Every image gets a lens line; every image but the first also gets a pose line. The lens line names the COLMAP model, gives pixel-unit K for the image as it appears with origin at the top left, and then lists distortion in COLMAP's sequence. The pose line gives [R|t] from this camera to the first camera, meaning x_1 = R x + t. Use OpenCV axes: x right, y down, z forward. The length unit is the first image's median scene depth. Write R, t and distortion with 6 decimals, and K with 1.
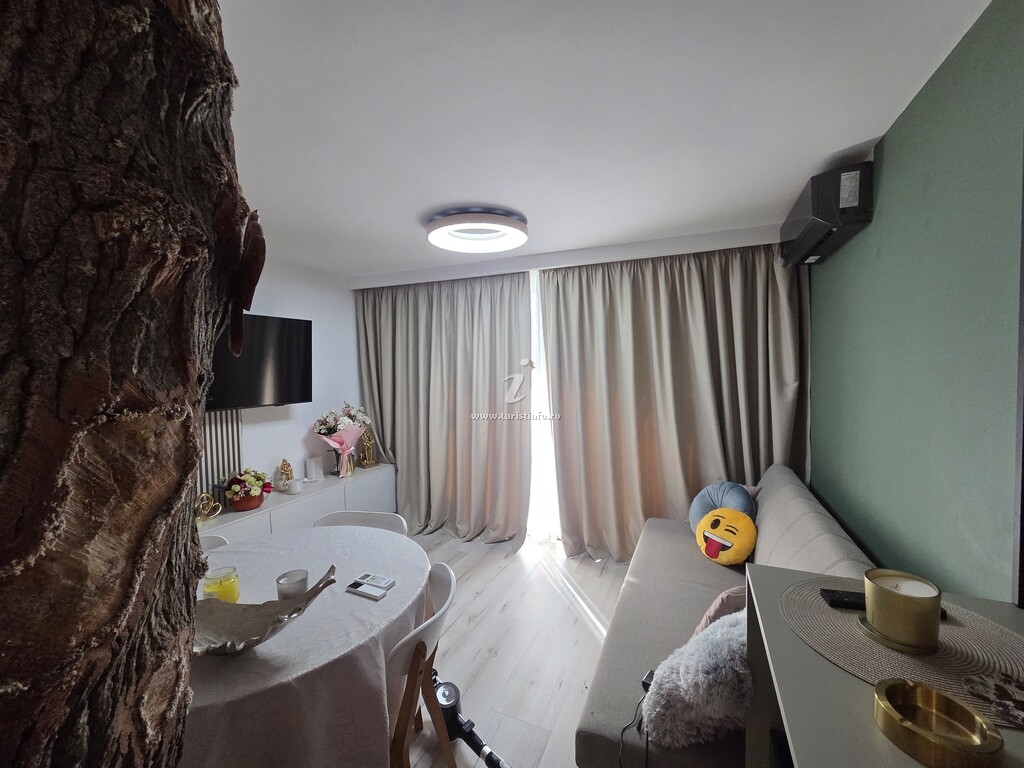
lens RADIAL K [[419.6, 0, 518.0], [0, 419.6, 378.9], [0, 0, 1]] dist [0.002570, -0.000066]
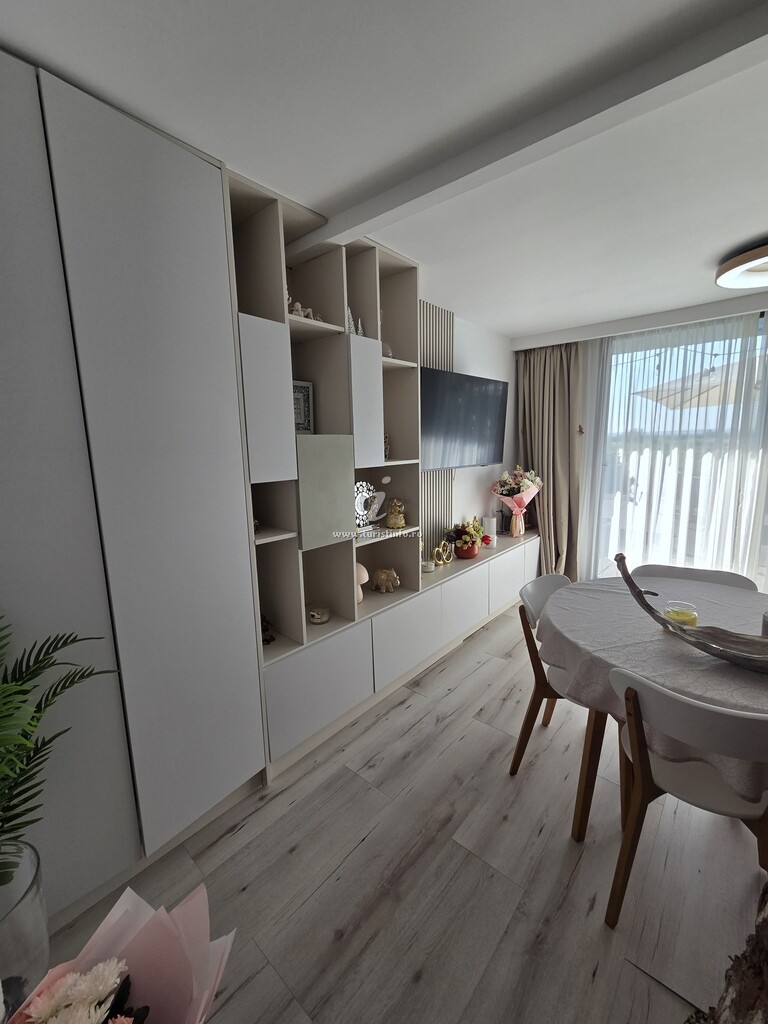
lens RADIAL K [[419.6, 0, 384.5], [0, 419.6, 514.7], [0, 0, 1]] dist [0.002570, -0.000066]
pose [[0.952563, 0.049341, -0.300315, -1.044174], [-0.005760, 0.989516, 0.144306, 0.074361], [0.304287, -0.135730, 0.942861, -0.205055]]
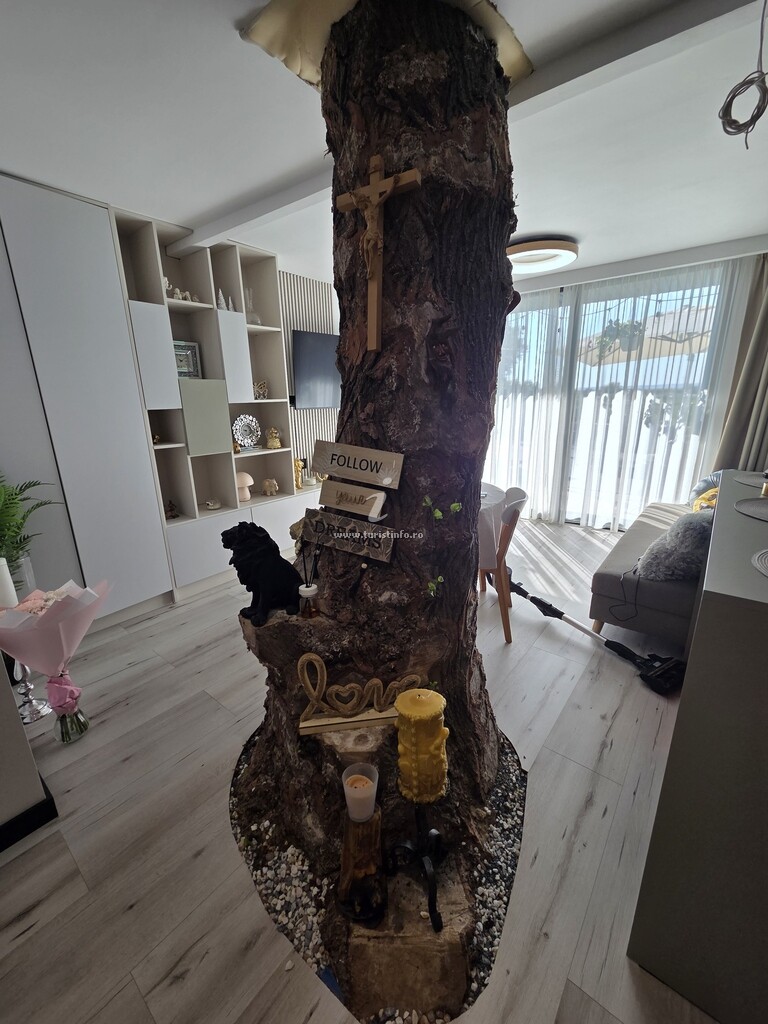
lens RADIAL K [[419.6, 0, 385.0], [0, 419.6, 516.6], [0, 0, 1]] dist [0.002570, -0.000066]
pose [[0.963346, 0.073394, -0.258026, -0.247232], [-0.006501, 0.967950, 0.251058, 0.139774], [0.268183, -0.240178, 0.932948, -0.760646]]
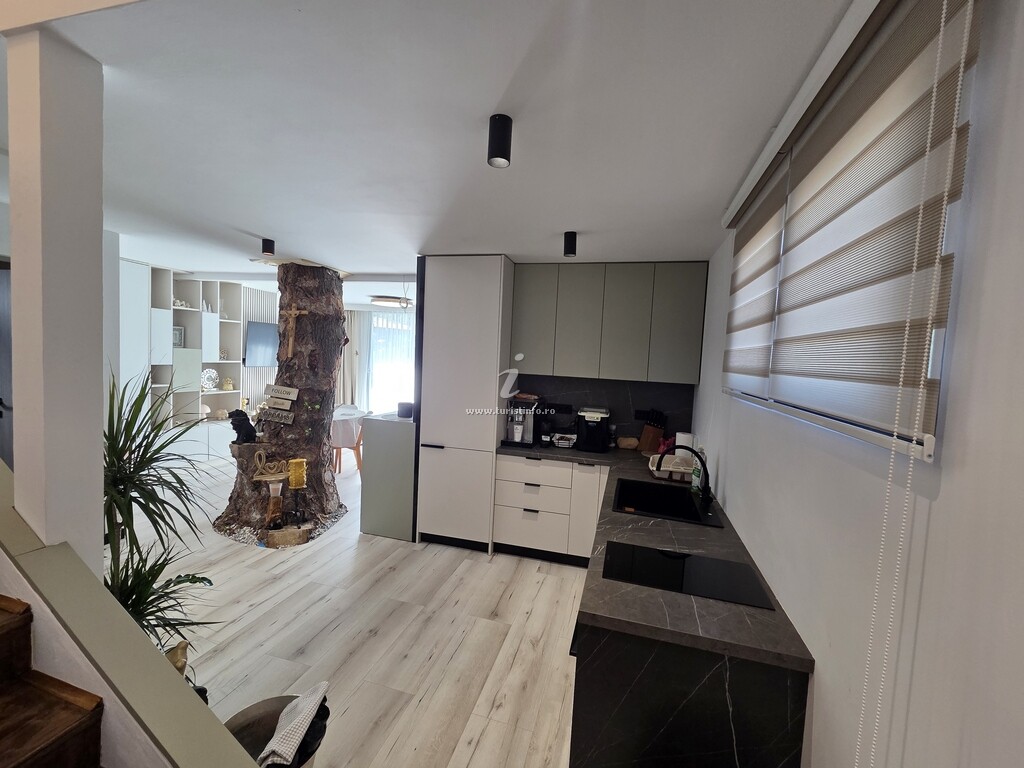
lens RADIAL K [[419.6, 0, 520.0], [0, 419.6, 383.1], [0, 0, 1]] dist [0.002570, -0.000066]
pose [[0.986821, 0.061559, 0.149647, 0.545561], [-0.066183, 0.997466, 0.026113, 0.027629], [-0.147660, -0.035673, 0.988395, -2.775076]]
